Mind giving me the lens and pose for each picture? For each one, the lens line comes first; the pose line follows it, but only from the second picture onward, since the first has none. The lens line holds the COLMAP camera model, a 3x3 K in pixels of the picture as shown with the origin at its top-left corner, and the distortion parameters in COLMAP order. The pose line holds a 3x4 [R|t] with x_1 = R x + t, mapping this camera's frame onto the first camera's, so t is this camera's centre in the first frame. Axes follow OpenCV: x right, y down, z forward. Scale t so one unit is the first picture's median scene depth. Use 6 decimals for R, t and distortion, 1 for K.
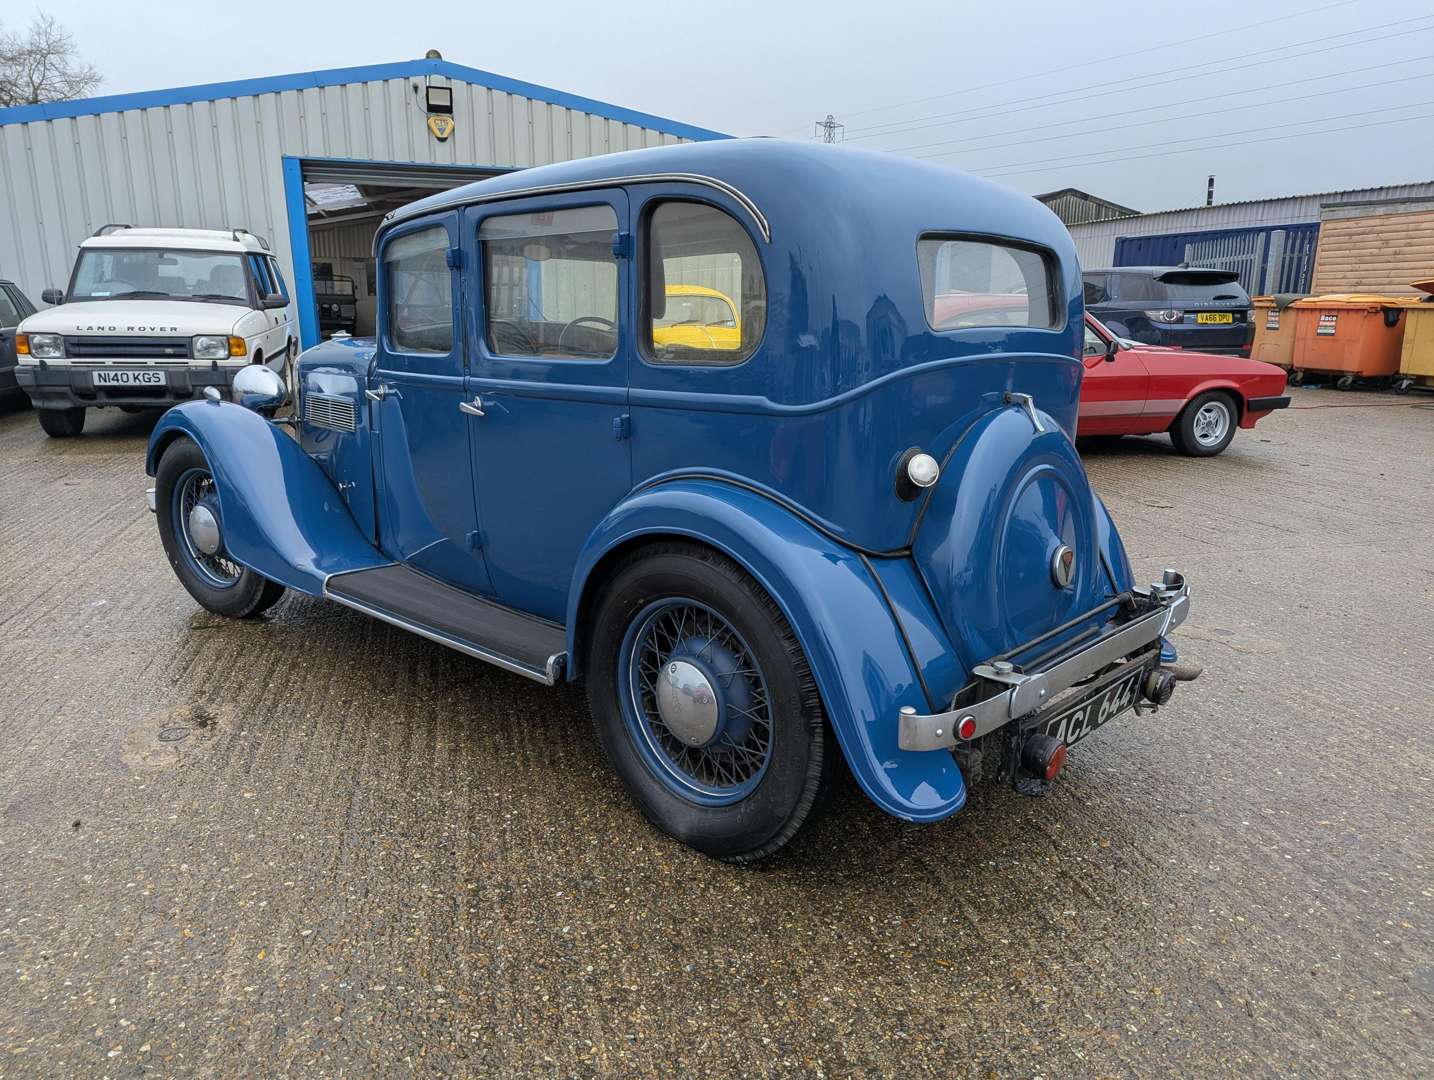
lens RADIAL K [[1007.7, 0, 722.5], [0, 1007.7, 545.0], [0, 0, 1]] dist [0.079227, -0.062900]
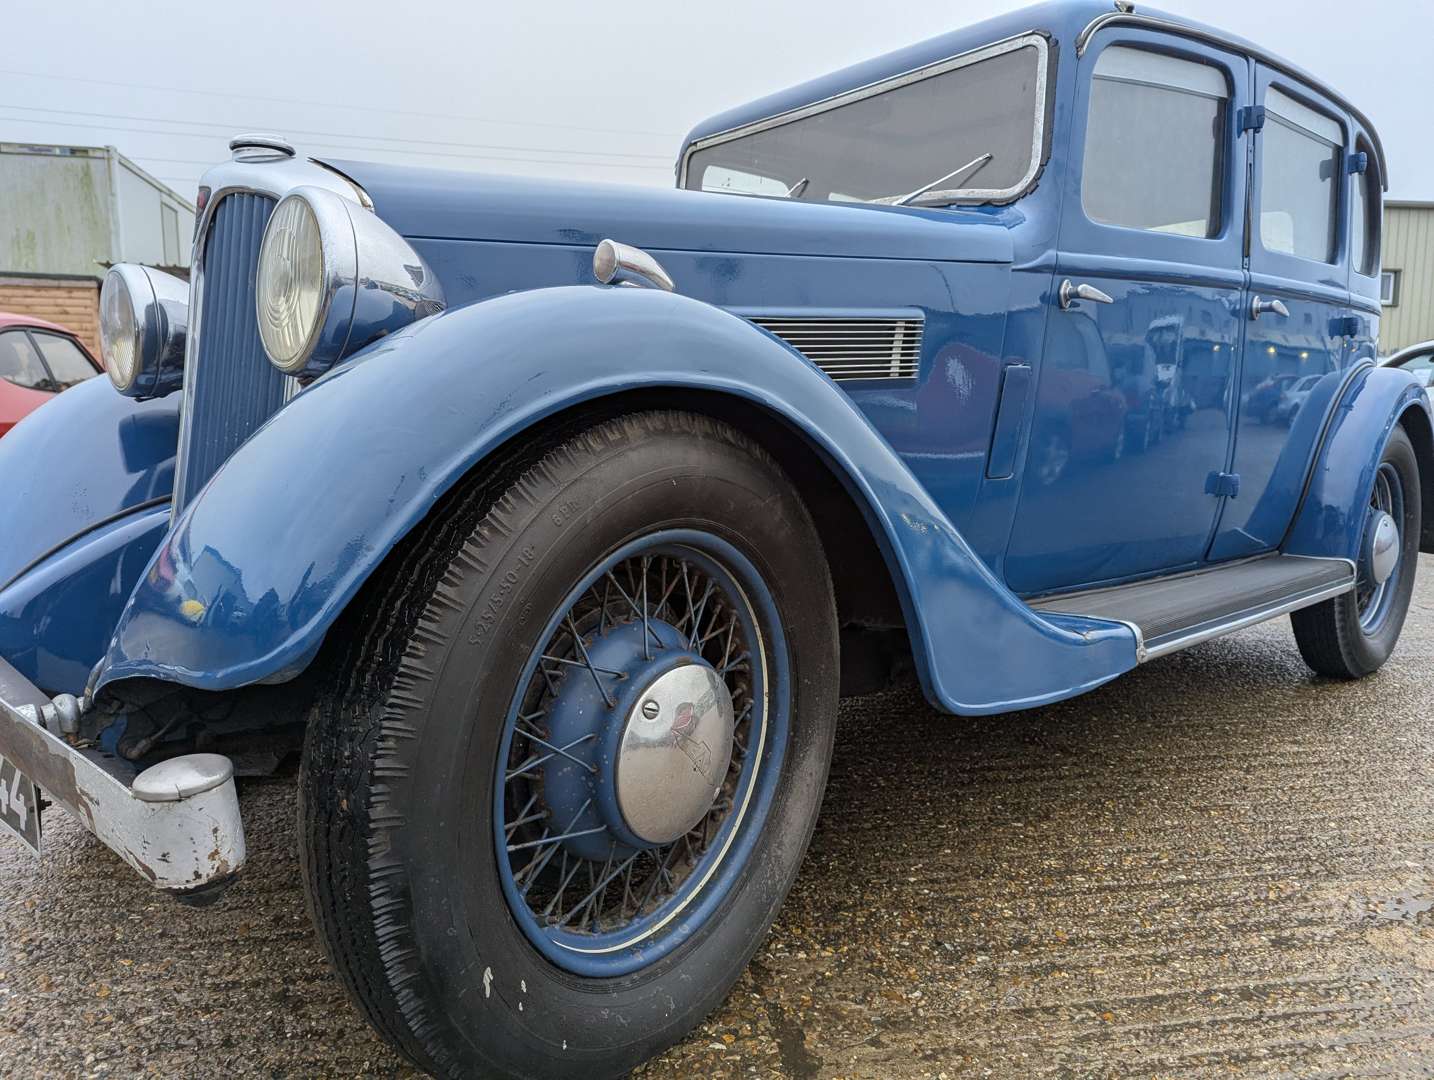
lens RADIAL K [[1017.1, 0, 722.8], [0, 1017.1, 548.9], [0, 0, 1]] dist [0.071740, -0.057430]
pose [[0.082214, -0.132595, 0.987755, -1.031120], [0.232572, 0.966298, 0.110357, -0.129218], [-0.969098, 0.220651, 0.110282, 1.260640]]
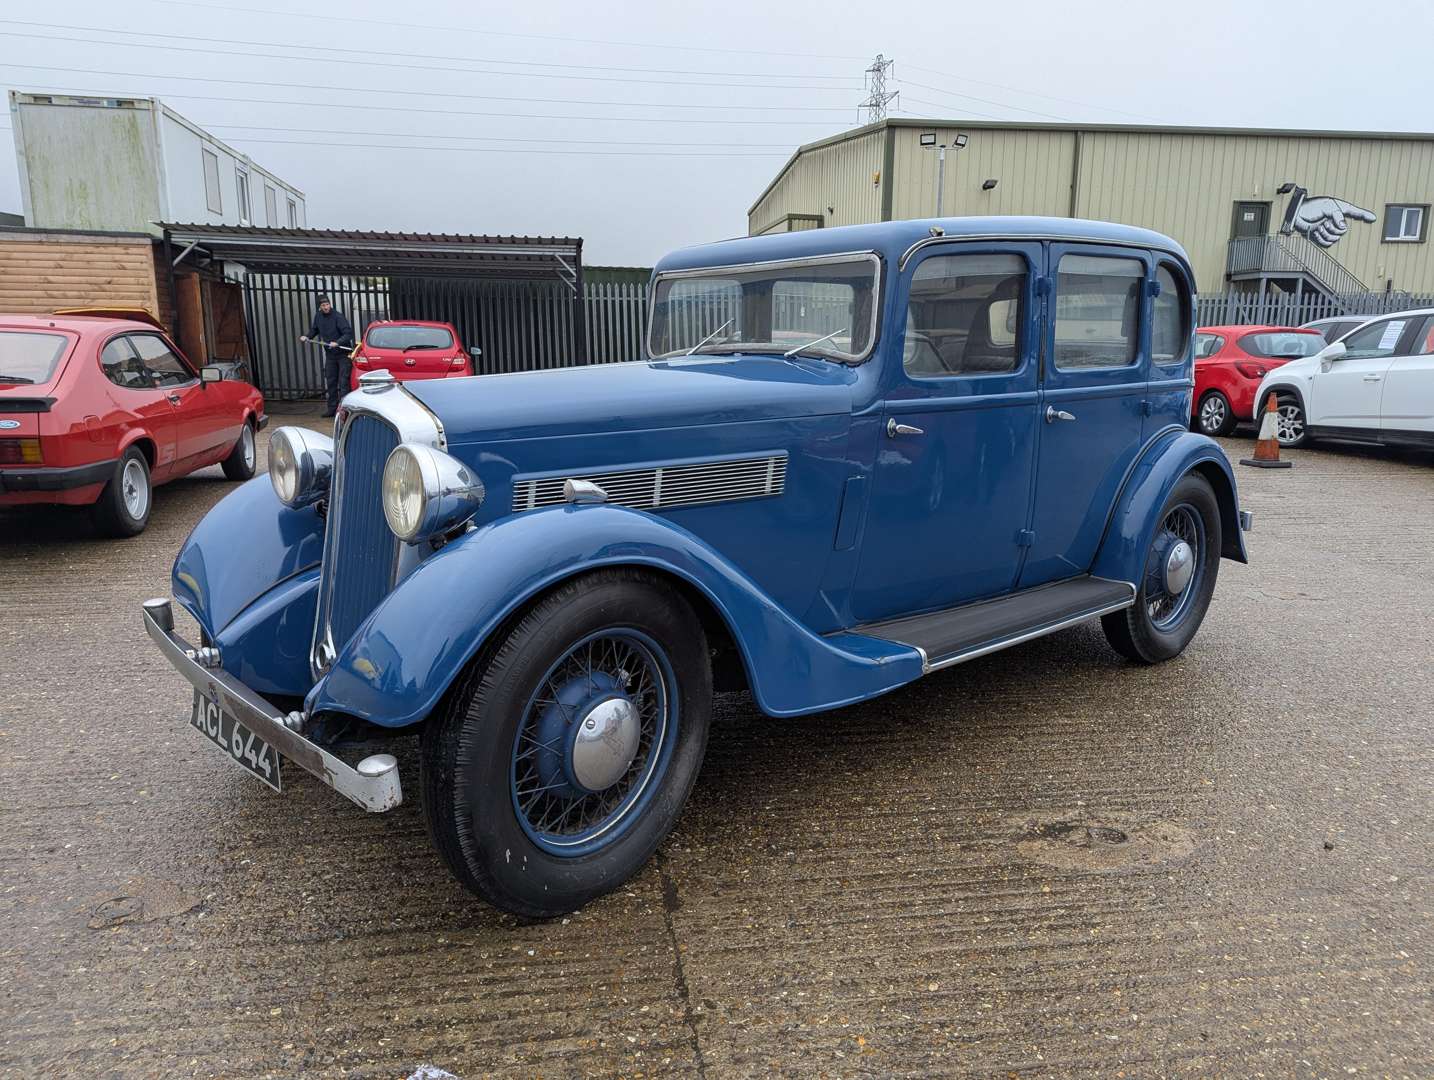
lens RADIAL K [[1007.7, 0, 722.5], [0, 1007.7, 545.0], [0, 0, 1]] dist [0.079227, -0.062900]
pose [[0.109295, -0.201753, 0.973319, -1.325126], [0.226127, 0.958558, 0.173301, -0.257503], [-0.967947, 0.201153, 0.150387, 1.121993]]
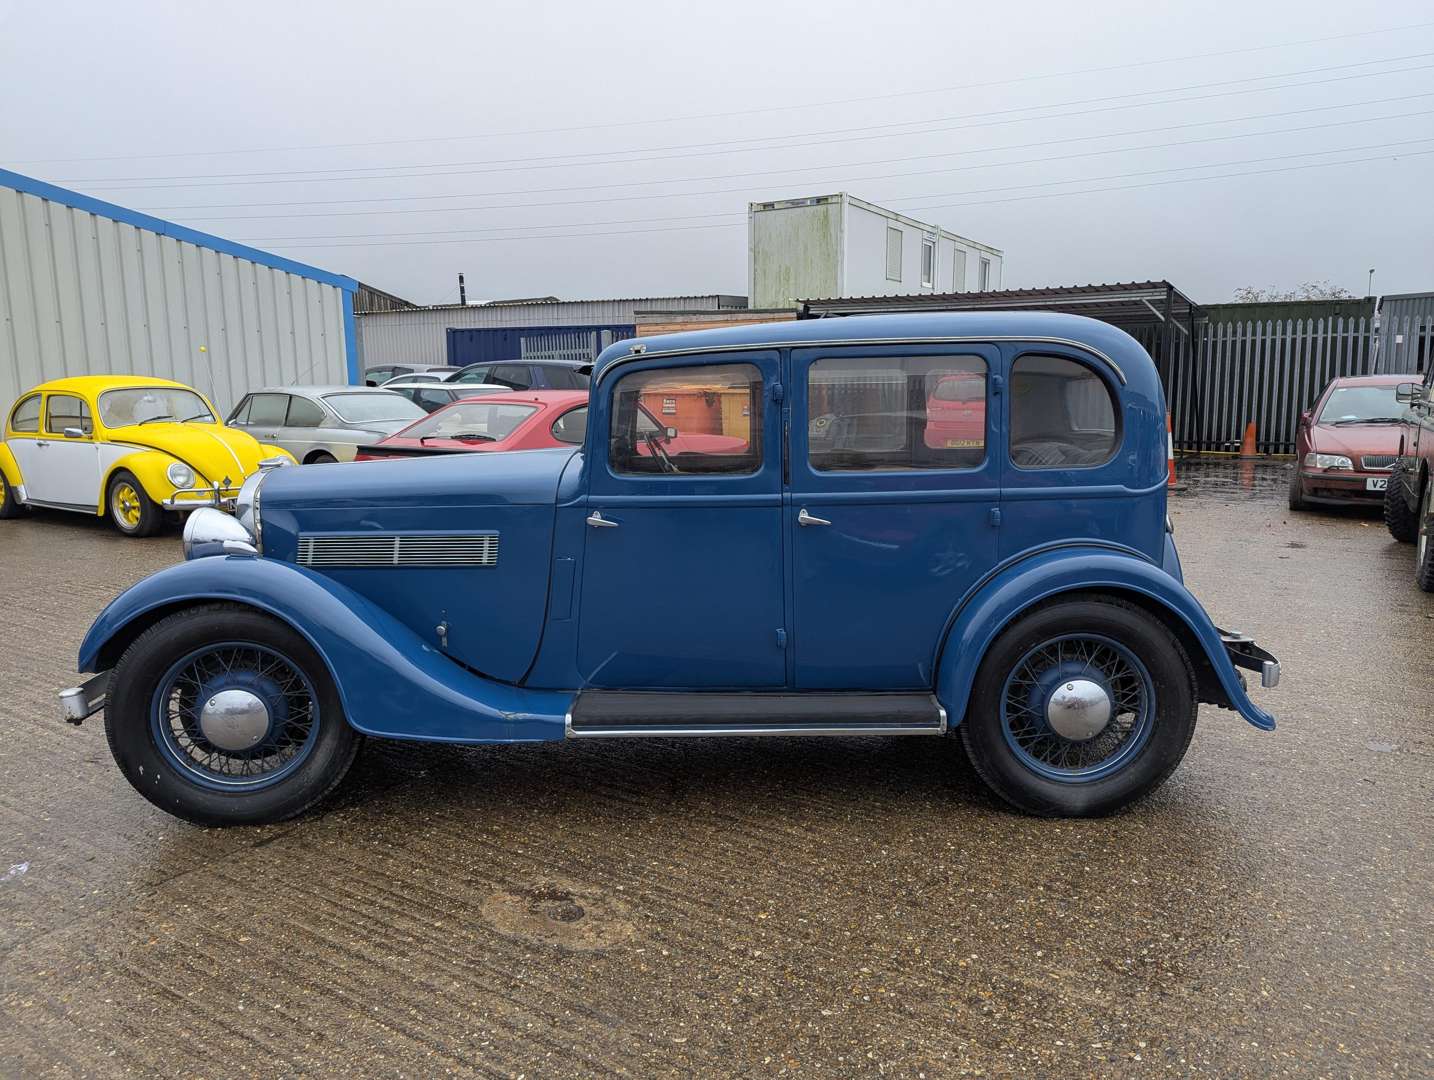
lens RADIAL K [[1007.7, 0, 722.5], [0, 1007.7, 545.0], [0, 0, 1]] dist [0.079227, -0.062900]
pose [[0.732608, -0.120578, 0.669885, -0.990166], [0.168576, 0.985664, -0.006943, -0.105328], [-0.659444, 0.118013, 0.742432, 0.202575]]
